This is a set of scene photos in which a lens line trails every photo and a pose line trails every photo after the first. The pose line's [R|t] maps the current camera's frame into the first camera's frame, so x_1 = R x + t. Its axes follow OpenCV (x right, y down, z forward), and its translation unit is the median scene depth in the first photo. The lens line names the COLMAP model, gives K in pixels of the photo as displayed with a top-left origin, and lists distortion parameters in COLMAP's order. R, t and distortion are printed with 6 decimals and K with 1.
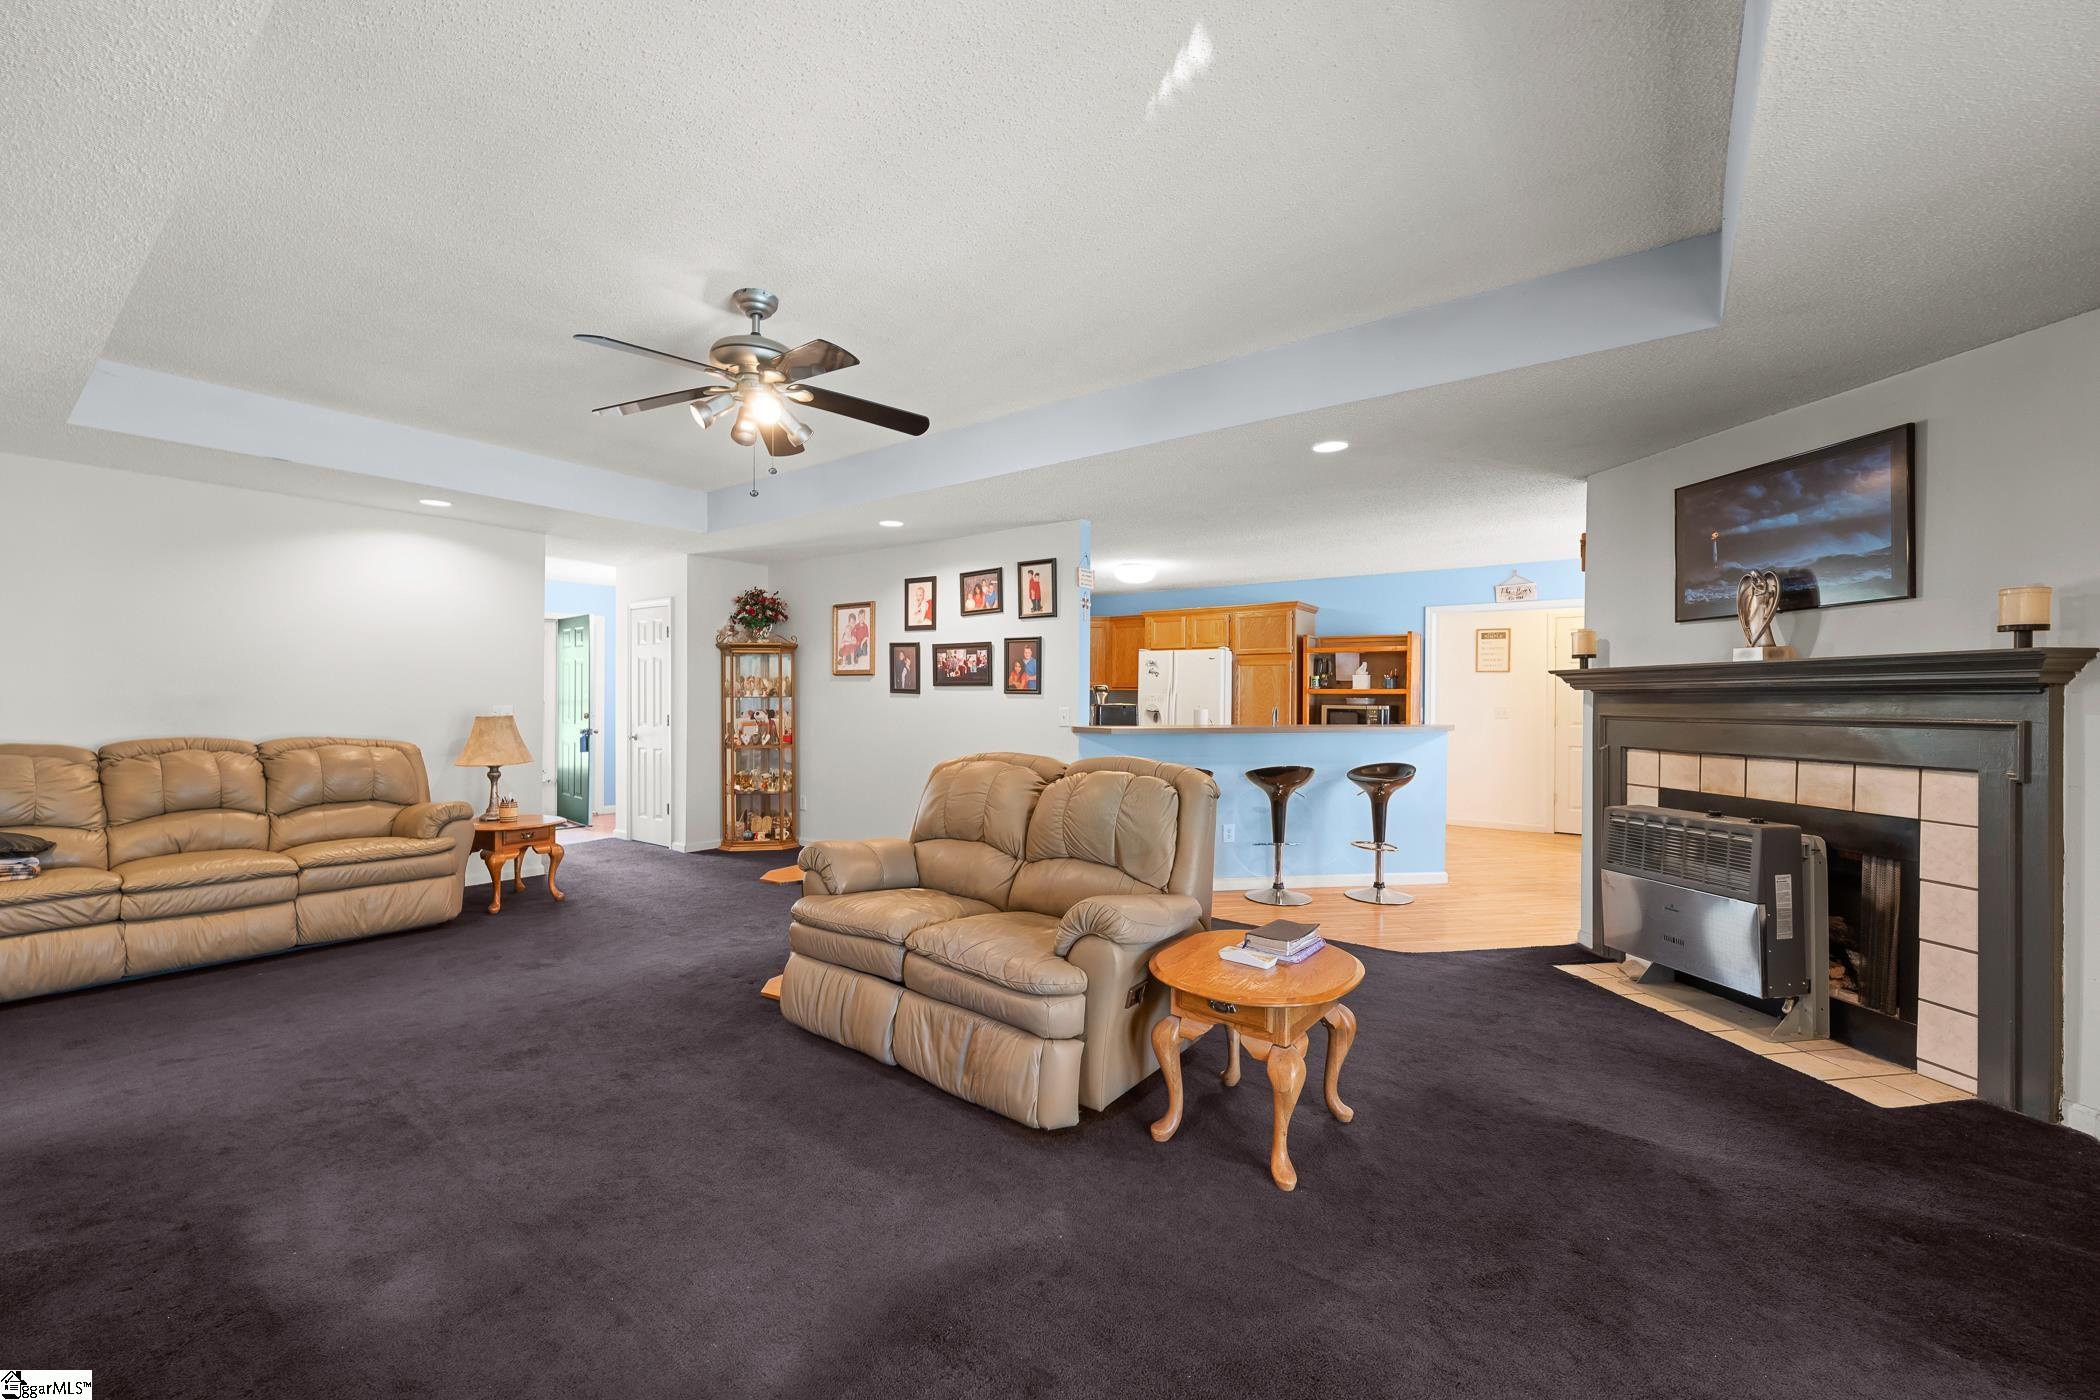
lens RADIAL K [[849.0, 0, 1069.0], [0, 849.0, 693.7], [0, 0, 1]] dist [-0.004807, 0.000527]
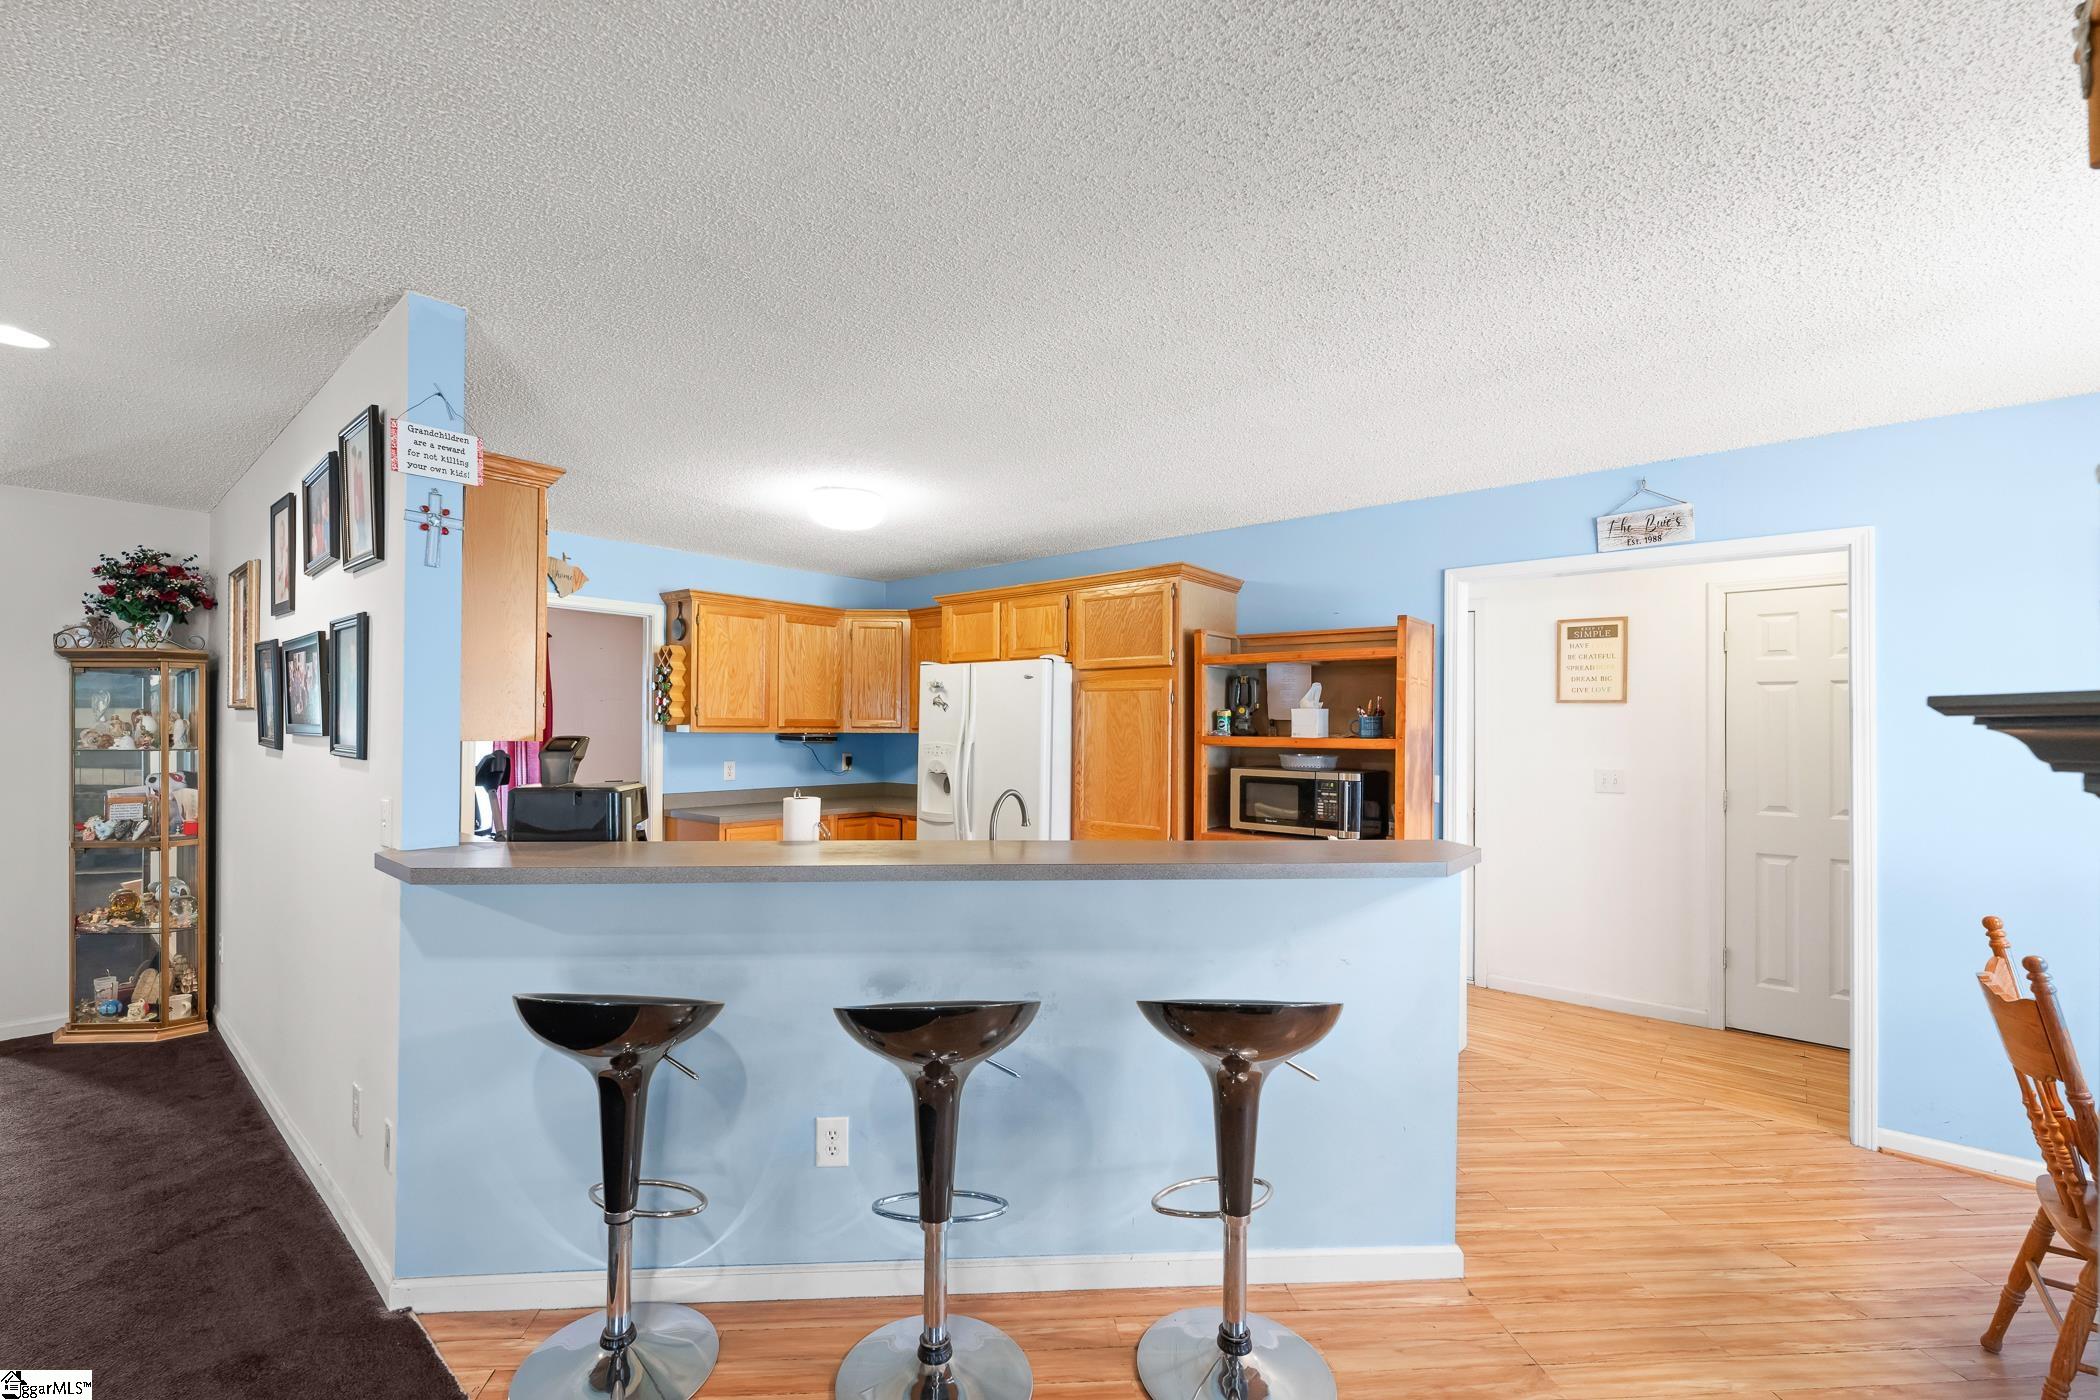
lens RADIAL K [[884.0, 0, 1033.2], [0, 884.0, 716.8], [0, 0, 1]] dist [-0.008891, -0.000020]
pose [[0.994929, 0.000282, -0.100582, 0.242992], [-0.001102, 0.999967, -0.008094, -0.013320], [0.100576, 0.008164, 0.994896, 0.487356]]
